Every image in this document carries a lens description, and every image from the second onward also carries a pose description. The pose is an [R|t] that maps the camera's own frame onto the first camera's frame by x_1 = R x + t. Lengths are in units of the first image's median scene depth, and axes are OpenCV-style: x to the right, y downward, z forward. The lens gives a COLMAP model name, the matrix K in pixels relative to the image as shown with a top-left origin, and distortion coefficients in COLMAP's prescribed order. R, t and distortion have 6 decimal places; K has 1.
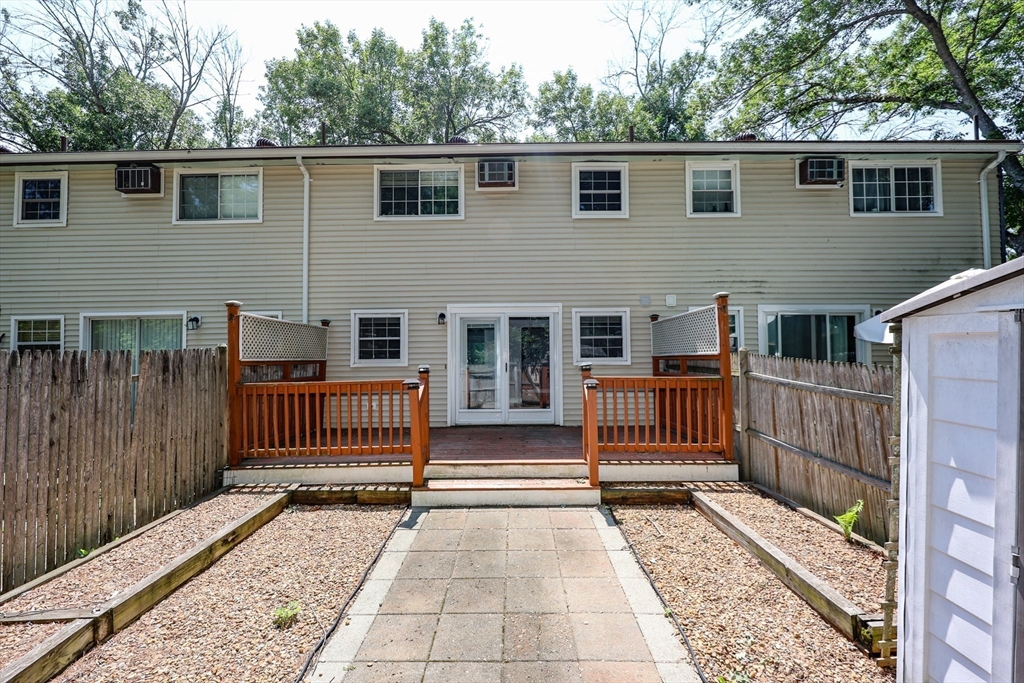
lens RADIAL K [[429.2, 0, 550.8], [0, 429.2, 354.0], [0, 0, 1]] dist [-0.005772, 0.002376]
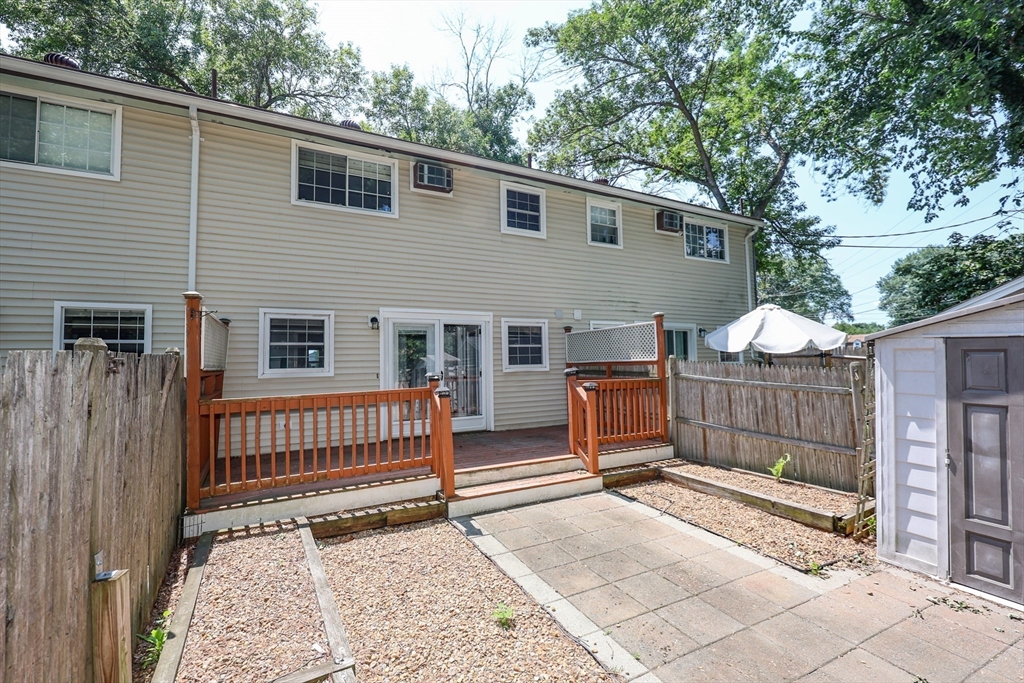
lens RADIAL K [[429.2, 0, 563.0], [0, 429.2, 351.6], [0, 0, 1]] dist [-0.005772, 0.002376]
pose [[0.877695, 0.006355, 0.479178, -0.345790], [0.005469, 0.999714, -0.023274, 0.001934], [-0.479189, 0.023048, 0.877409, 0.010344]]
